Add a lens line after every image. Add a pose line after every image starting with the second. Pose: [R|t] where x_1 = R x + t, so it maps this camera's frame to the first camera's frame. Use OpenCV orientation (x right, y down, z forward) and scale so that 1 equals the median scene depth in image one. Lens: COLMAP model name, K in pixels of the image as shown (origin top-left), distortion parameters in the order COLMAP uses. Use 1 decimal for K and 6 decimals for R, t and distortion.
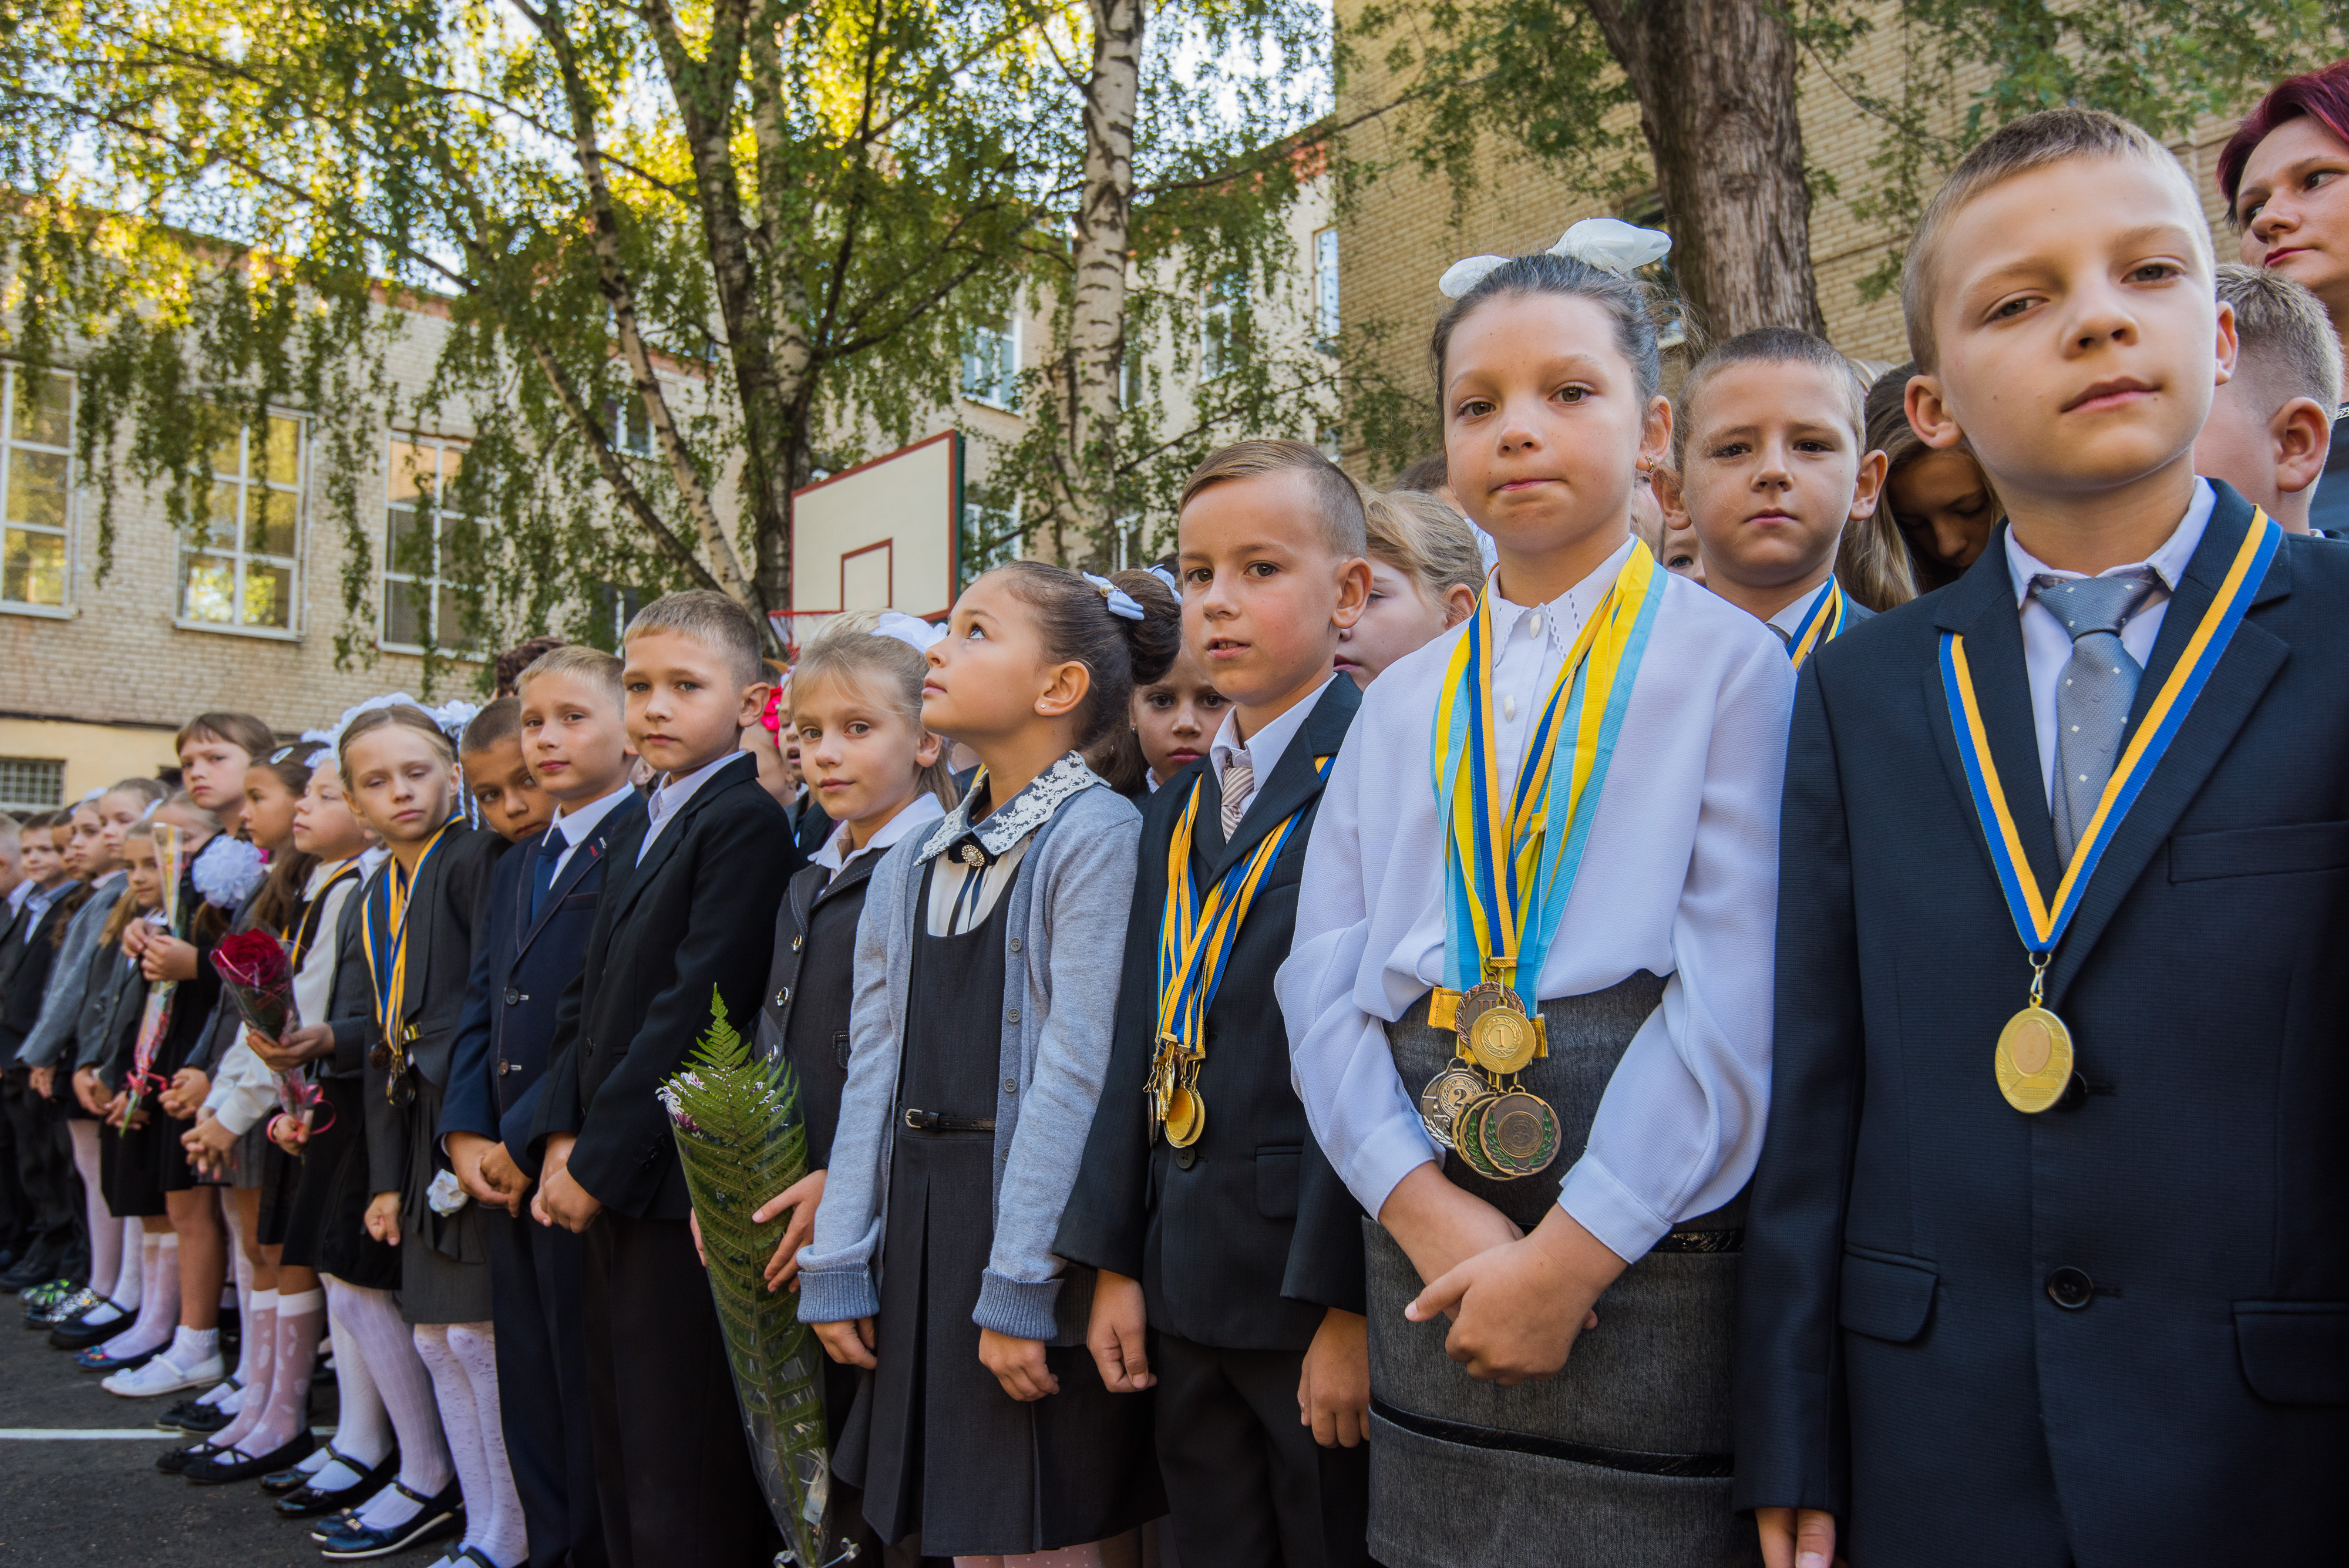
lens RADIAL K [[1756.2, 0, 1179.4], [0, 1756.2, 787.5], [0, 0, 1]] dist [0.009433, 0.001146]
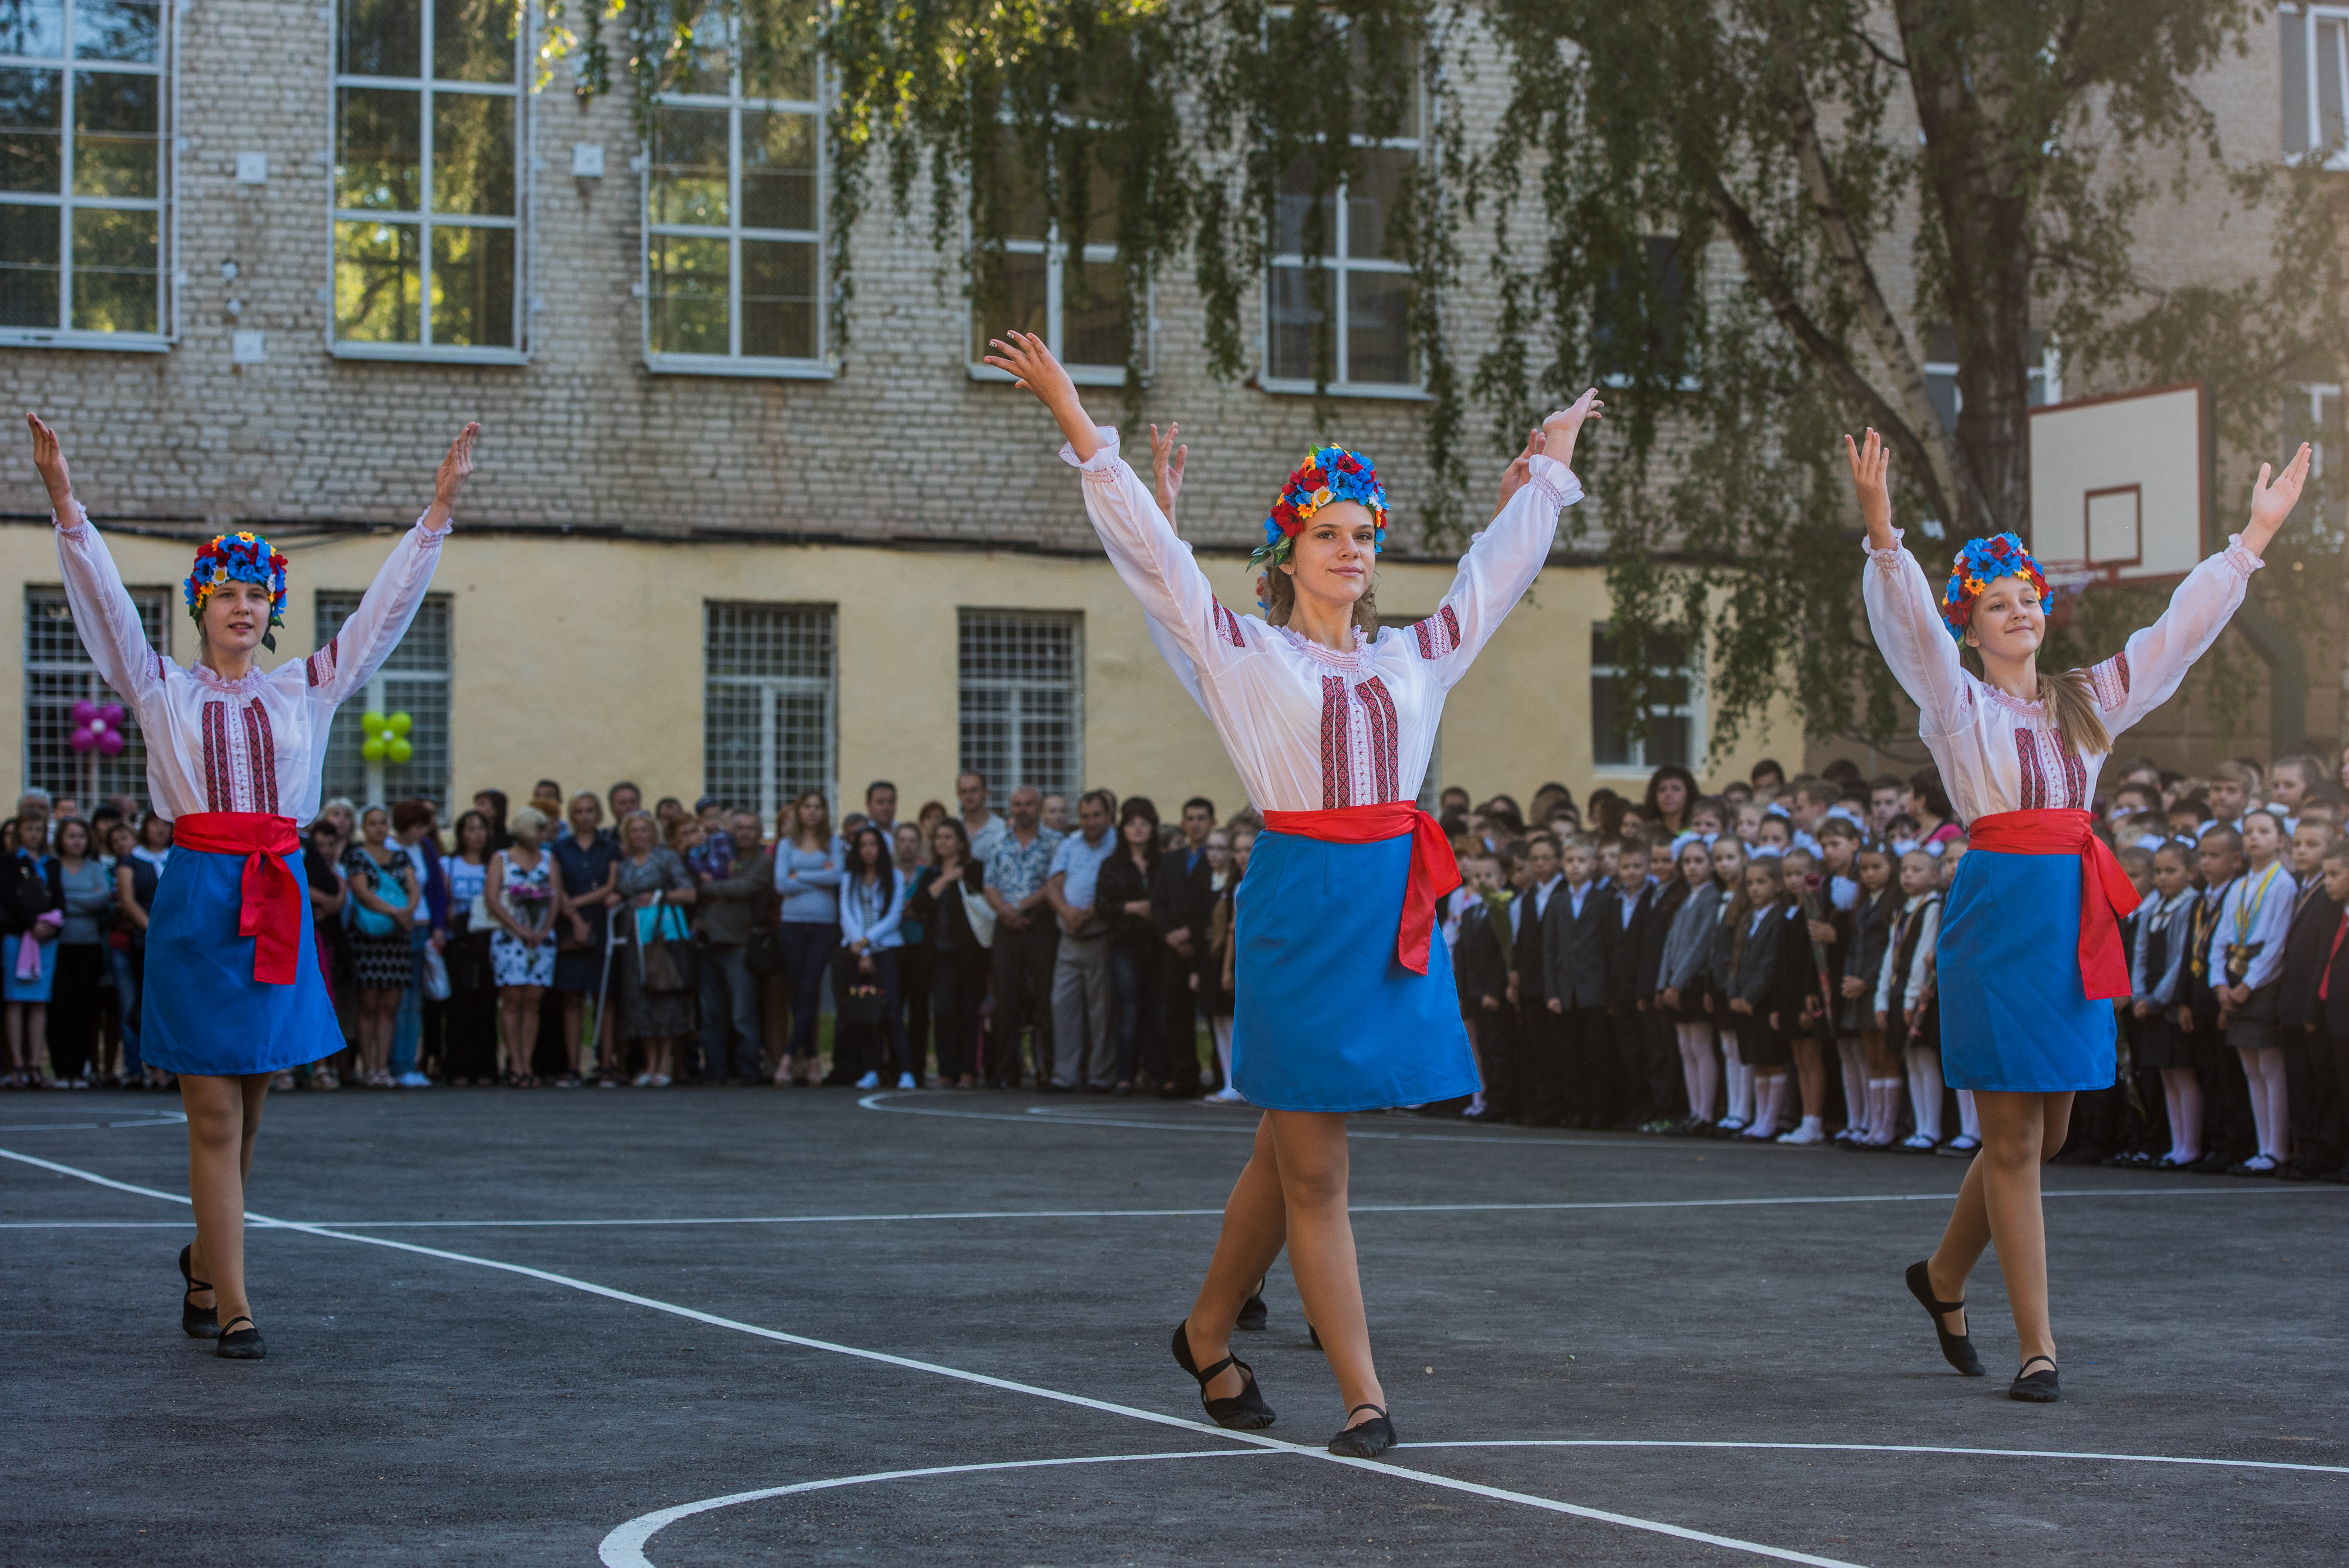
lens RADIAL K [[4844.2, 0, 1175.0], [0, 4844.2, 787.1], [0, 0, 1]] dist [-0.252349, 0.000000]
pose [[0.934854, -0.004290, -0.355007, 0.163193], [0.029015, 0.997505, 0.064353, -0.099758], [0.353845, -0.070461, 0.932646, -0.982917]]
